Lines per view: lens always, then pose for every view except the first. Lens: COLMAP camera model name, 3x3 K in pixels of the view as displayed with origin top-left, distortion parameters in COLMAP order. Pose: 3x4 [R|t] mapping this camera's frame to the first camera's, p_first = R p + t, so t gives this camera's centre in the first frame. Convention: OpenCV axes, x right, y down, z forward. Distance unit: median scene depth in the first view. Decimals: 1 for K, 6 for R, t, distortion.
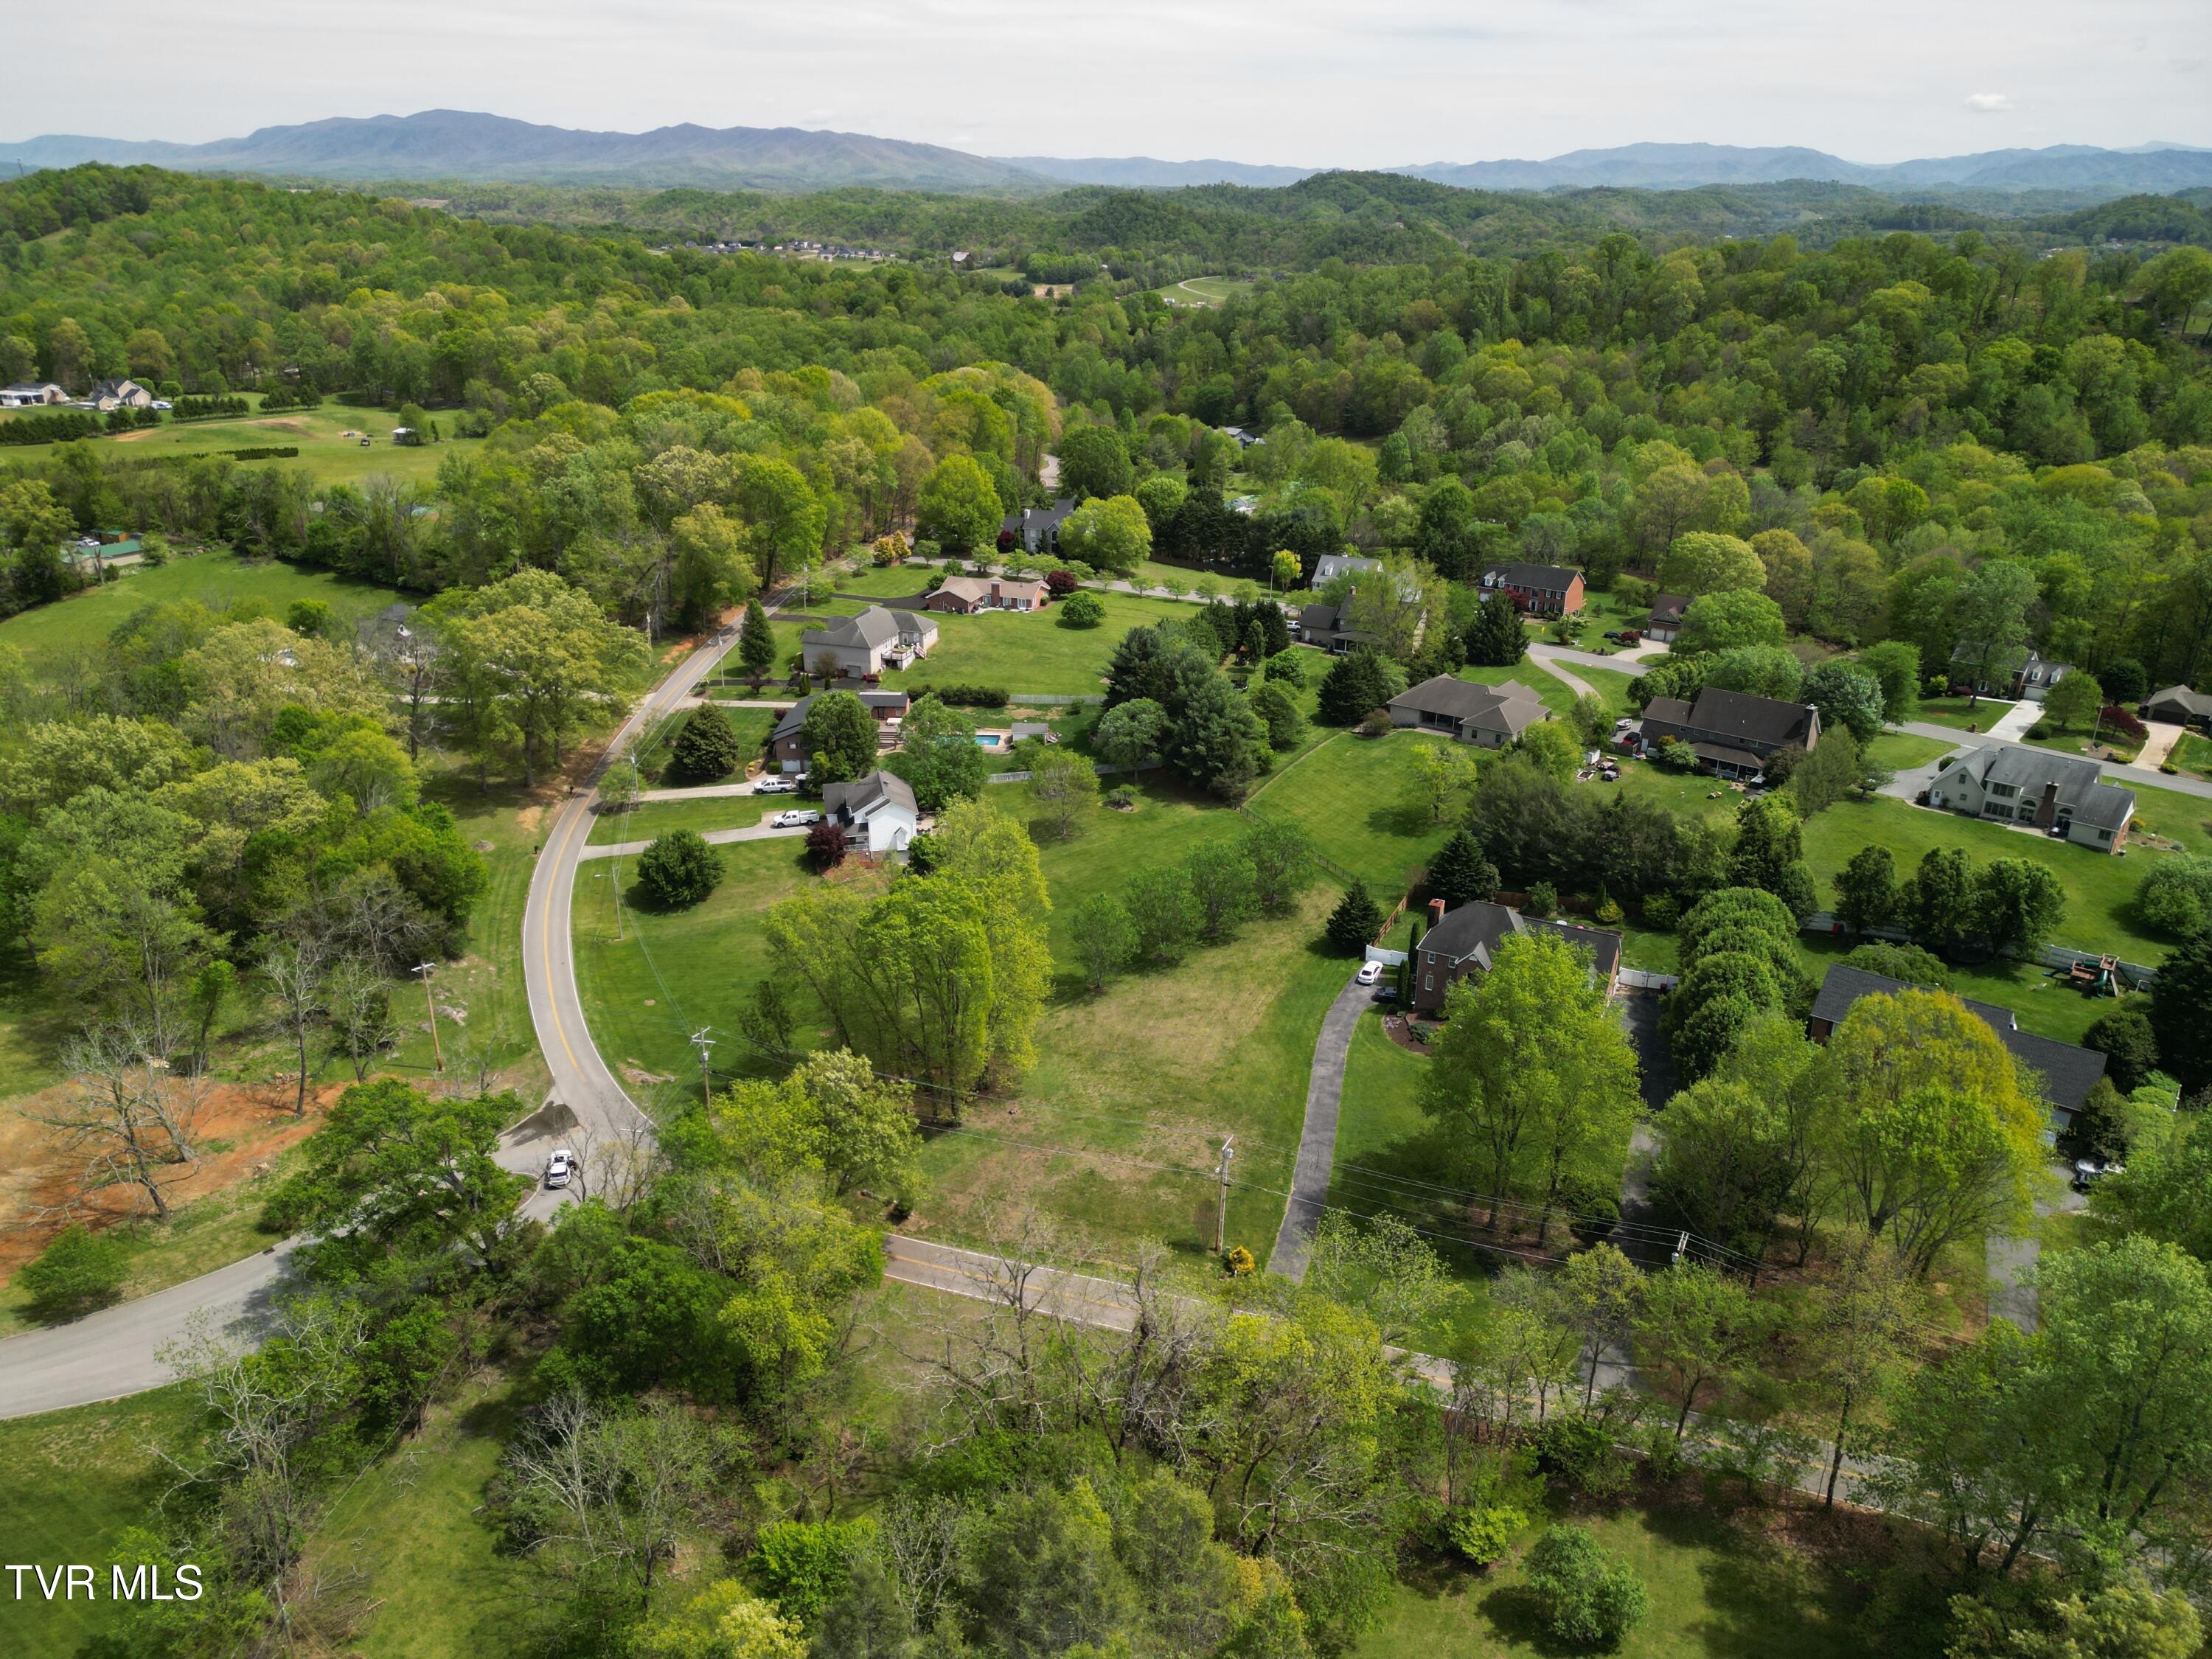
lens RADIAL K [[1542.9, 0, 1103.8], [0, 1542.9, 839.9], [0, 0, 1]] dist [0.084810, -0.087117]
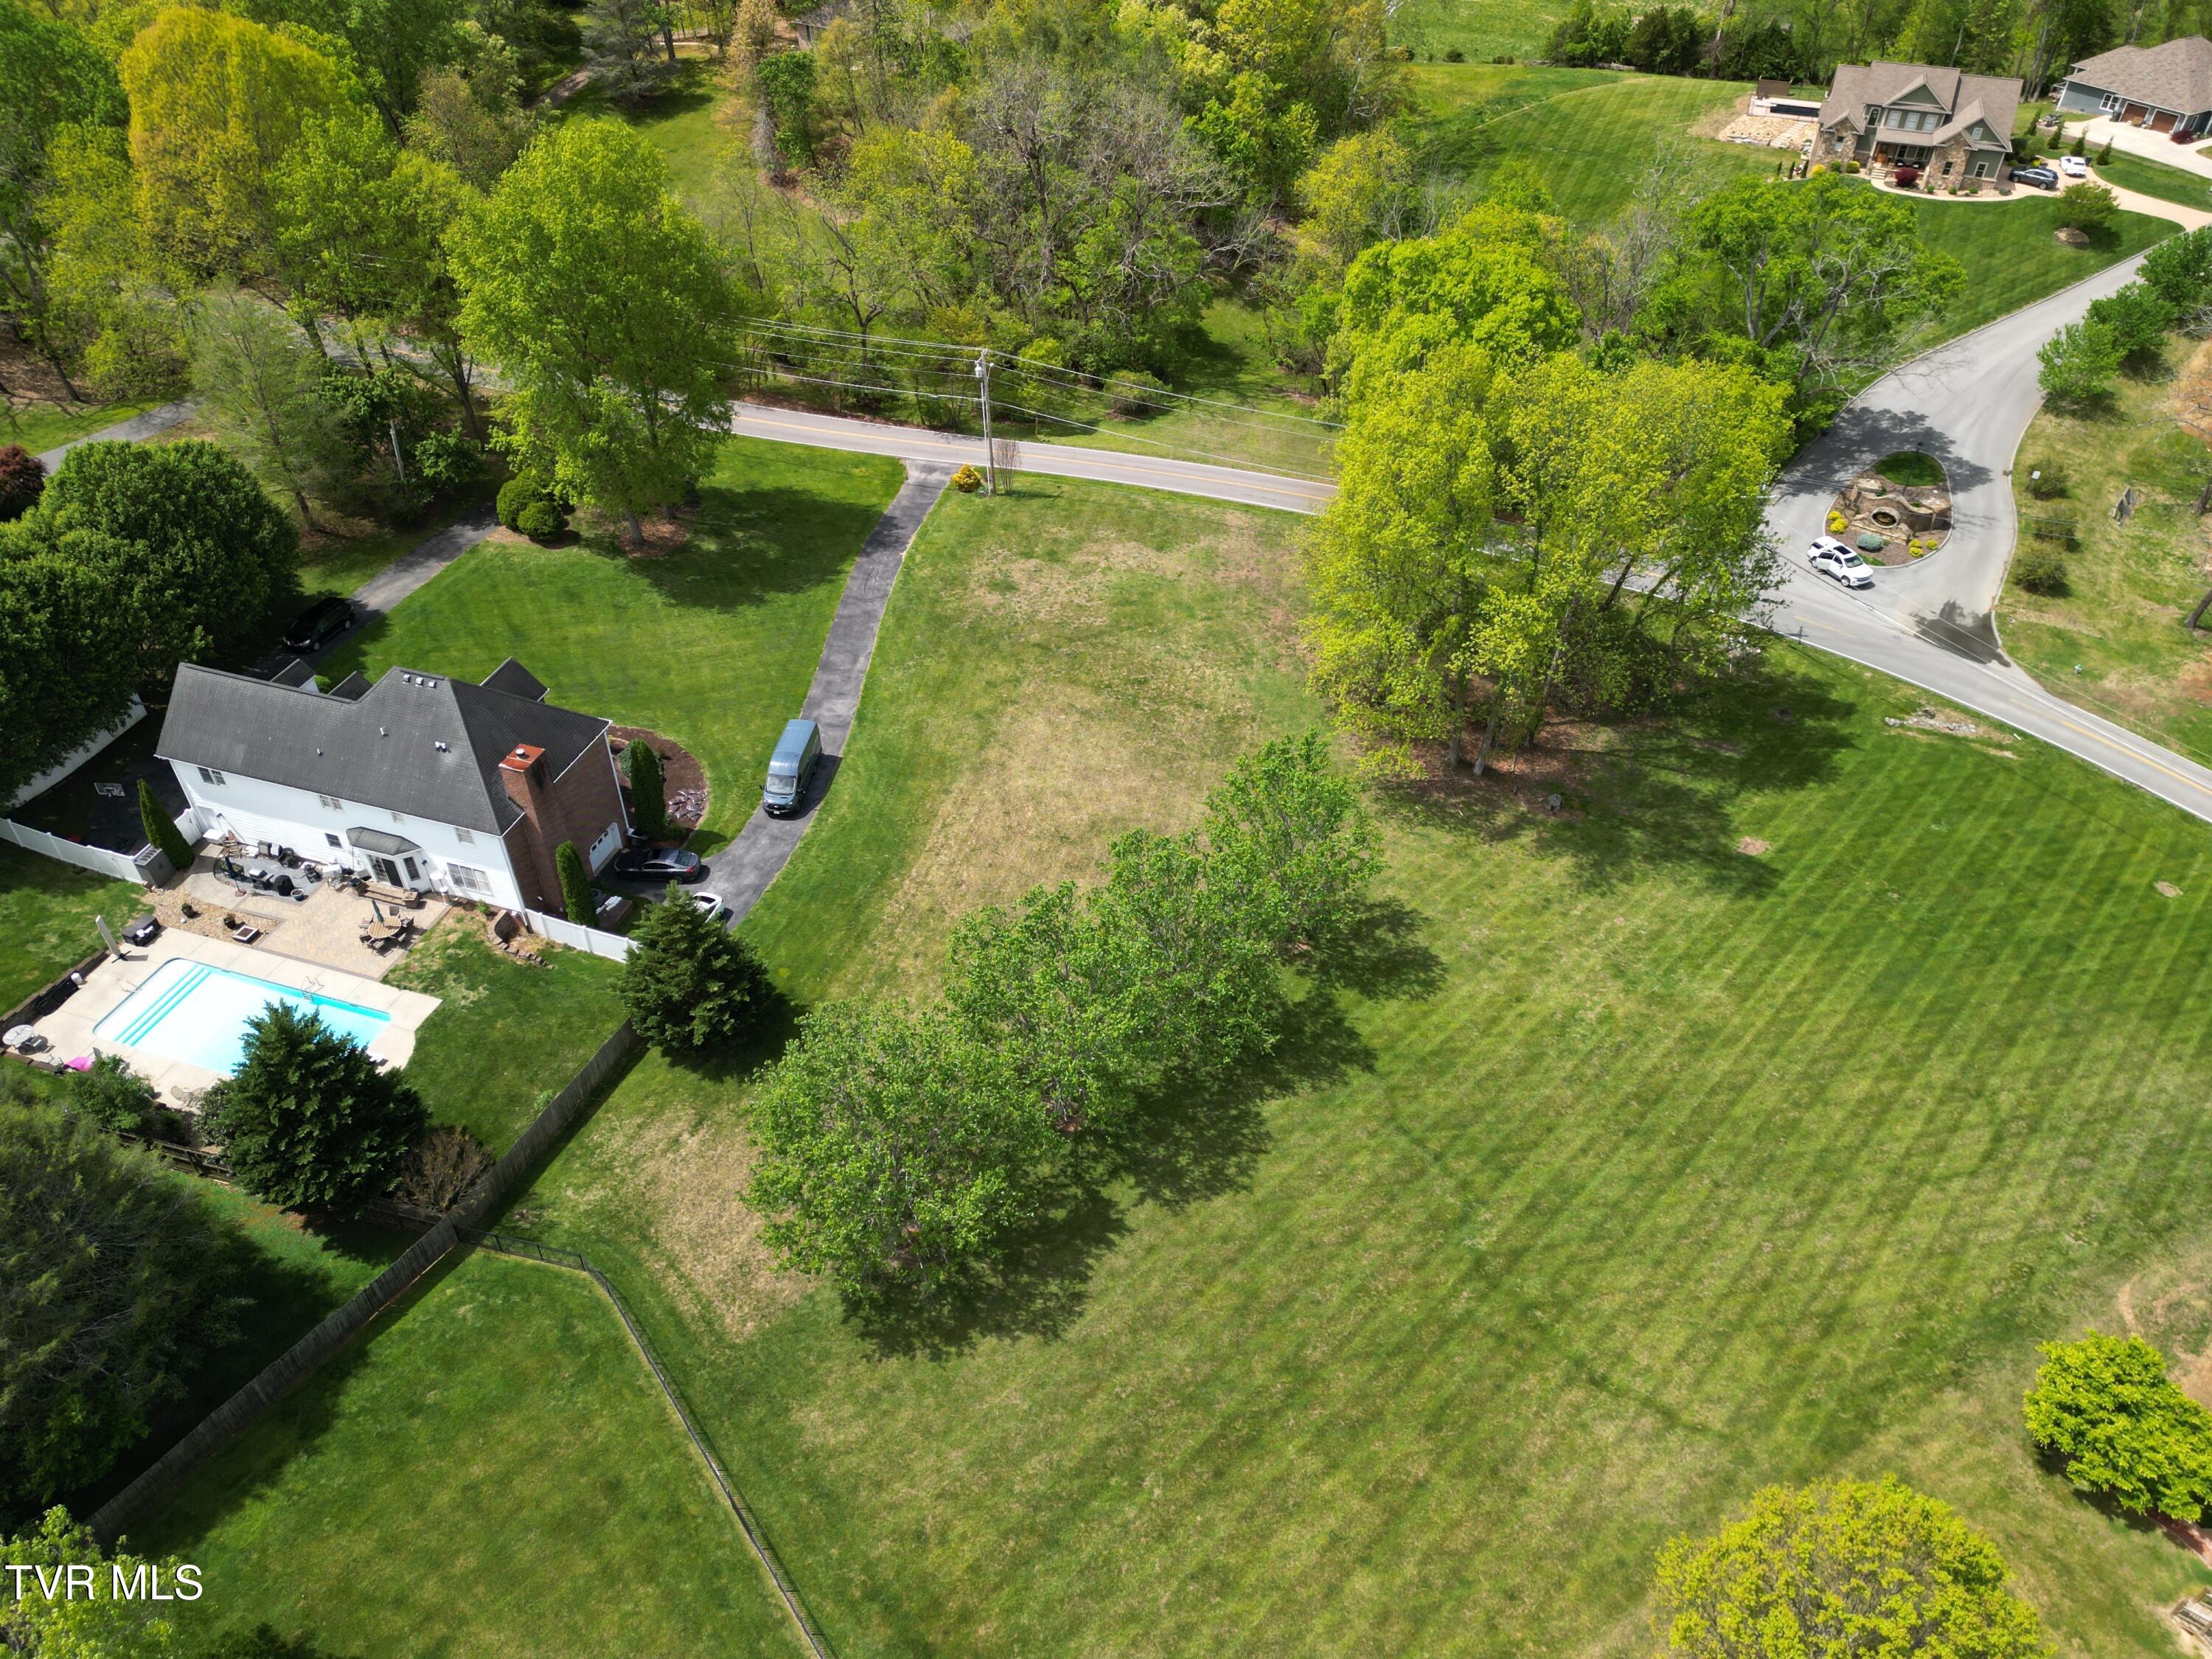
lens RADIAL K [[1561.2, 0, 1113.6], [0, 1561.2, 833.5], [0, 0, 1]] dist [0.053894, -0.038295]
pose [[-0.985334, 0.093302, -0.142868, 0.089071], [-0.084364, 0.461404, 0.883170, -0.258387], [0.148322, 0.882271, -0.446765, 0.927266]]
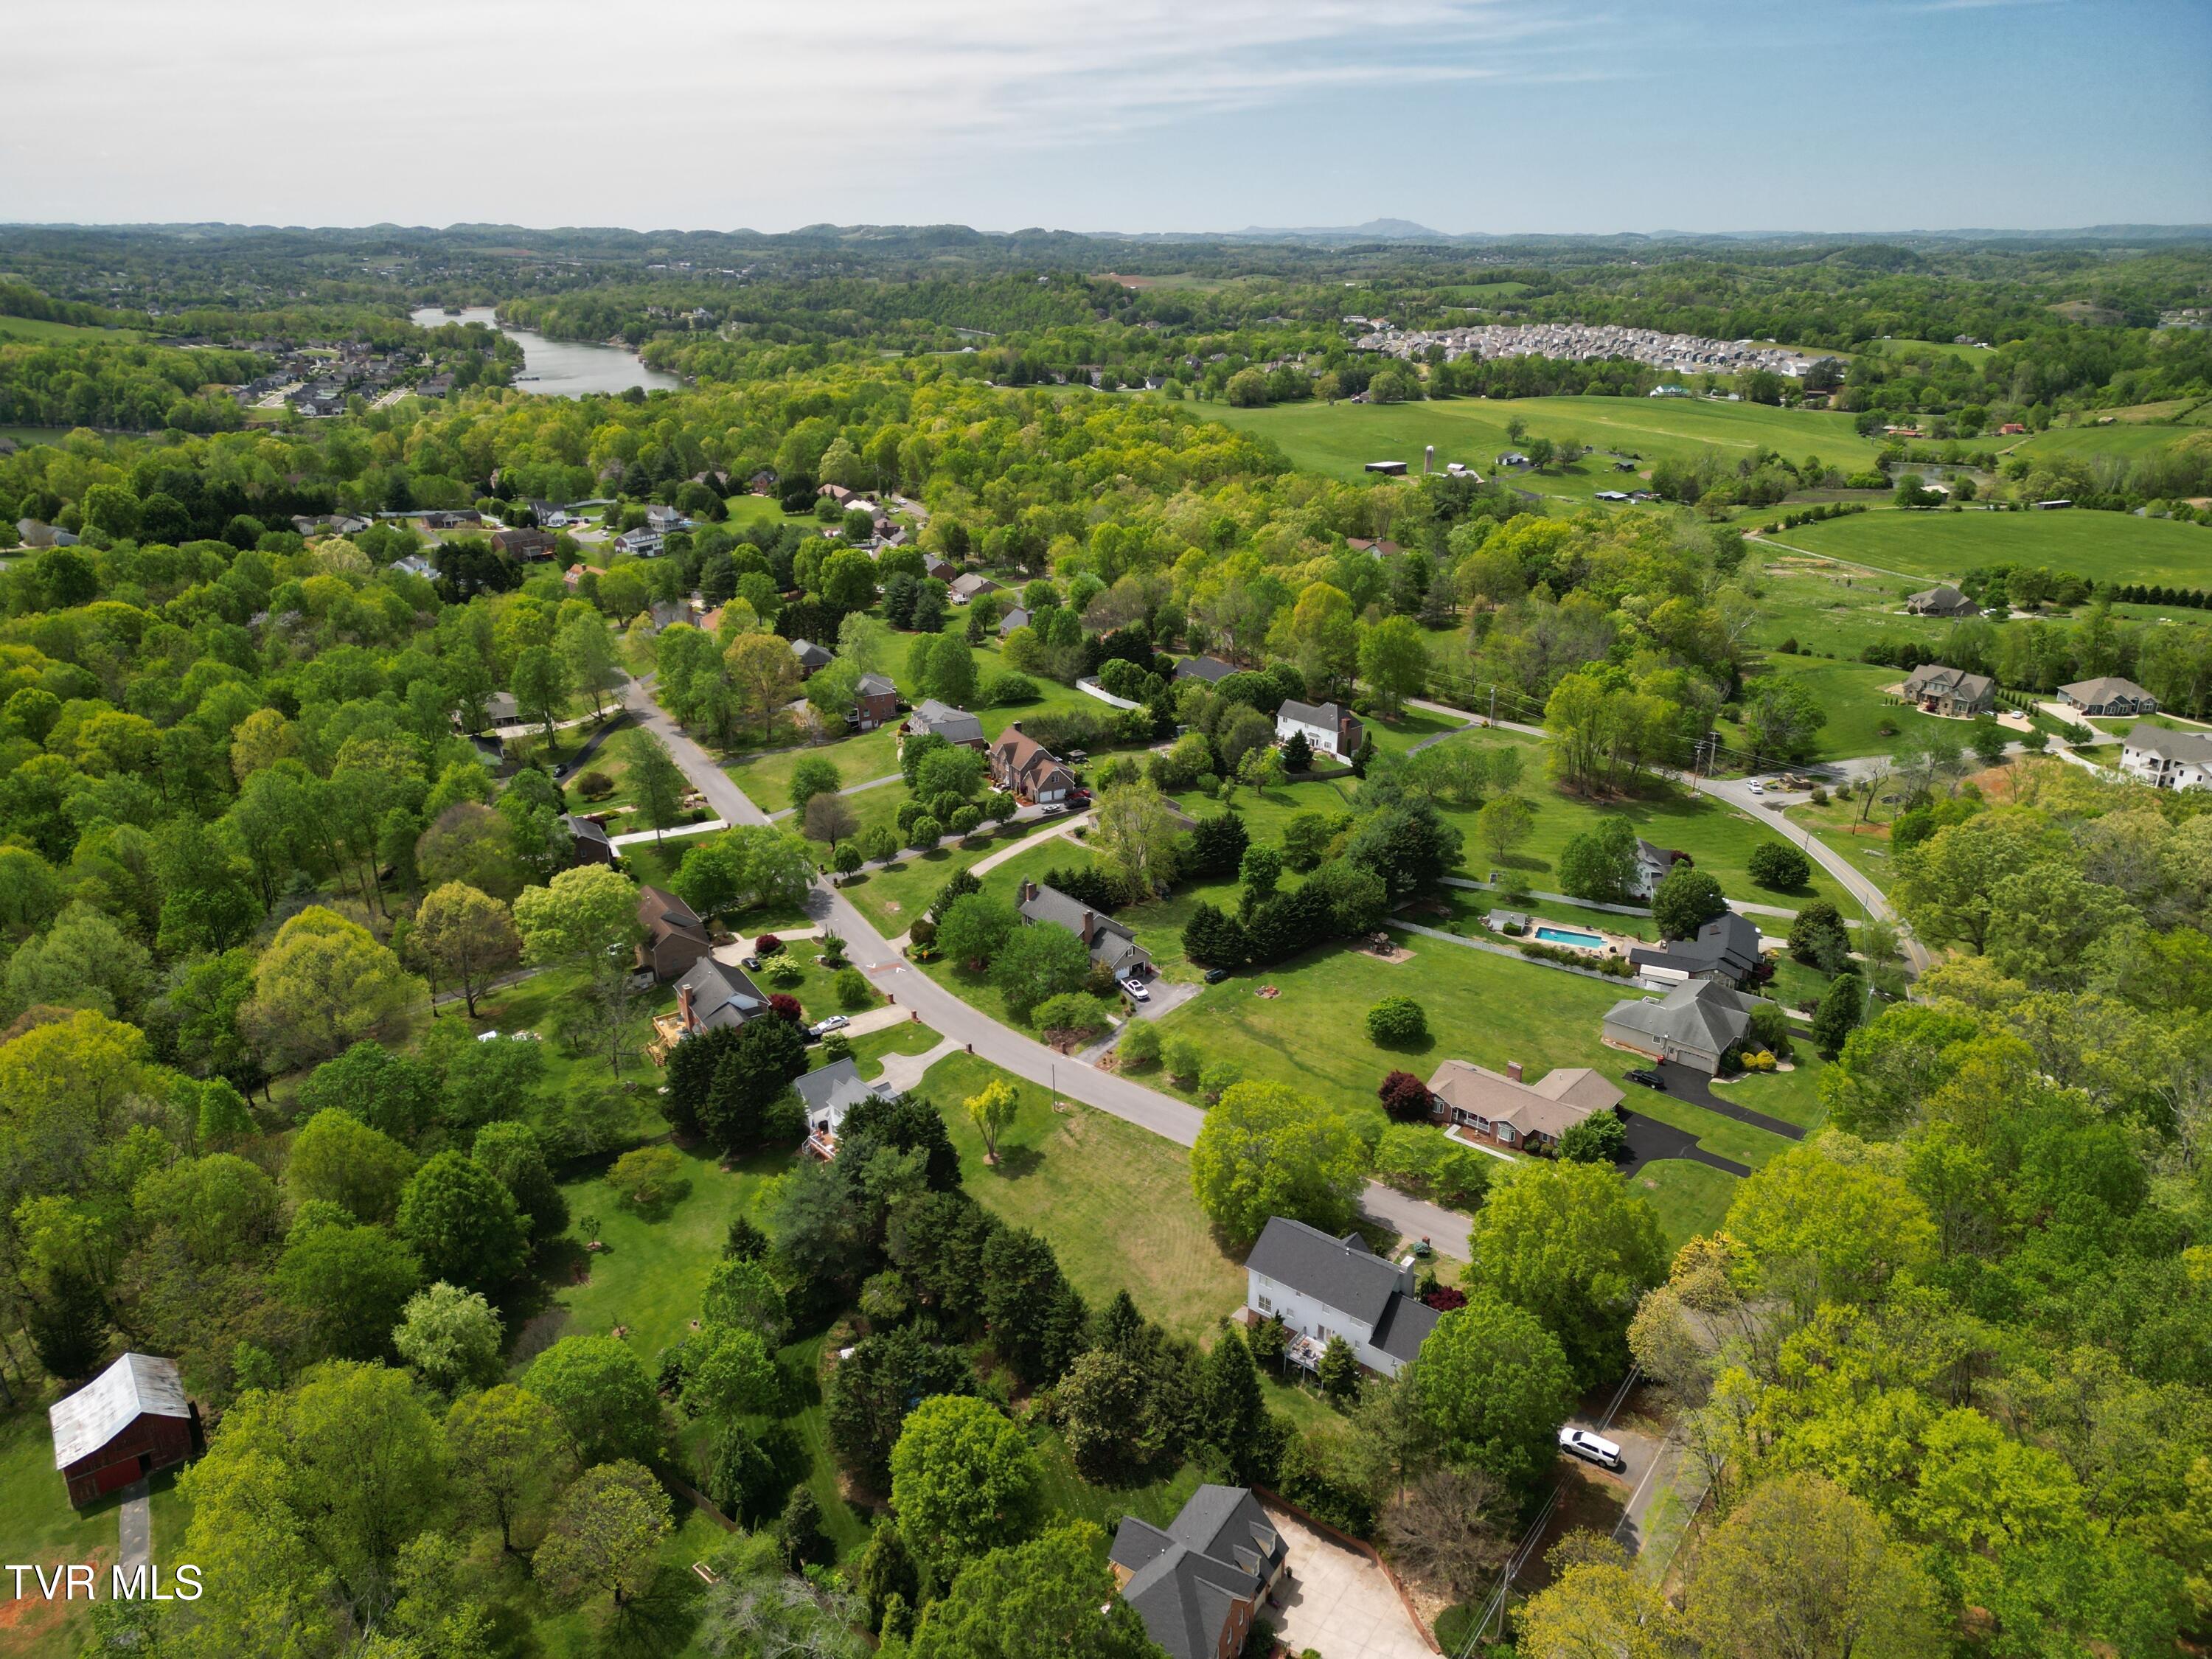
lens RADIAL K [[1542.9, 0, 1103.8], [0, 1542.9, 839.9], [0, 0, 1]] dist [0.084810, -0.087117]
pose [[-0.925027, -0.143993, 0.351556, -0.184898], [0.138178, 0.734480, 0.664414, -0.961650], [-0.353882, 0.663178, -0.659517, 1.961334]]
